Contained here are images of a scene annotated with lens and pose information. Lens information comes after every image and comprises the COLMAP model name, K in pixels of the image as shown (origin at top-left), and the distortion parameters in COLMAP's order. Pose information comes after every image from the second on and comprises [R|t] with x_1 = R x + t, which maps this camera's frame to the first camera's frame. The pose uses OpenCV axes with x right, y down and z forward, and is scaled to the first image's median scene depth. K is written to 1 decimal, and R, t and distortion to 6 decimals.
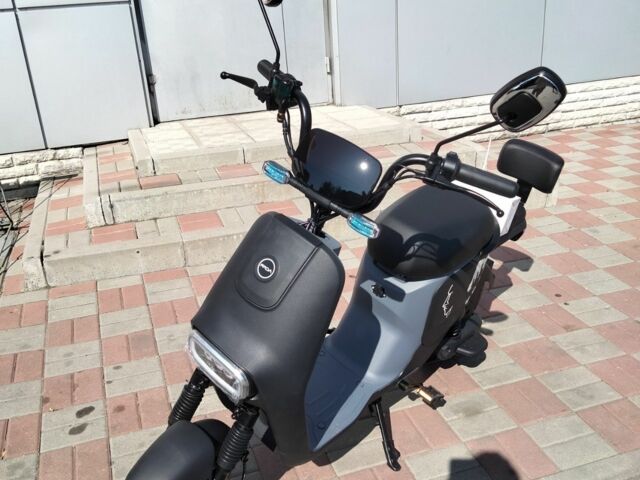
lens RADIAL K [[656.1, 0, 326.8], [0, 656.1, 211.9], [0, 0, 1]] dist [0.008886, 0.007717]
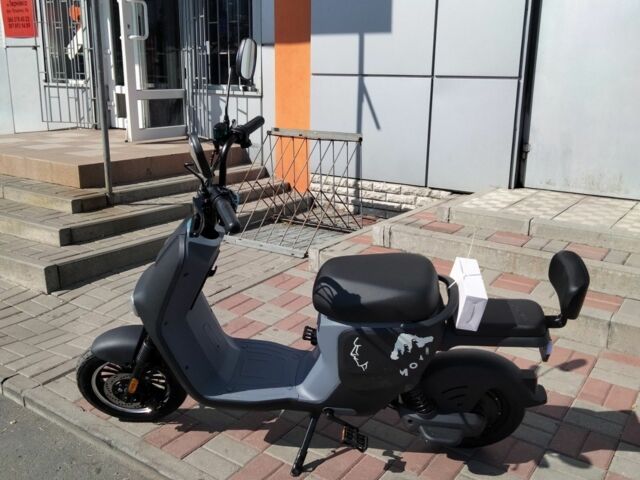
lens RADIAL K [[656.1, 0, 326.8], [0, 656.1, 211.9], [0, 0, 1]] dist [0.008886, 0.007717]
pose [[0.574881, 0.233362, -0.784254, 0.474883], [-0.311892, 0.948602, 0.053640, -0.063837], [0.756462, 0.213765, 0.618117, 0.117187]]
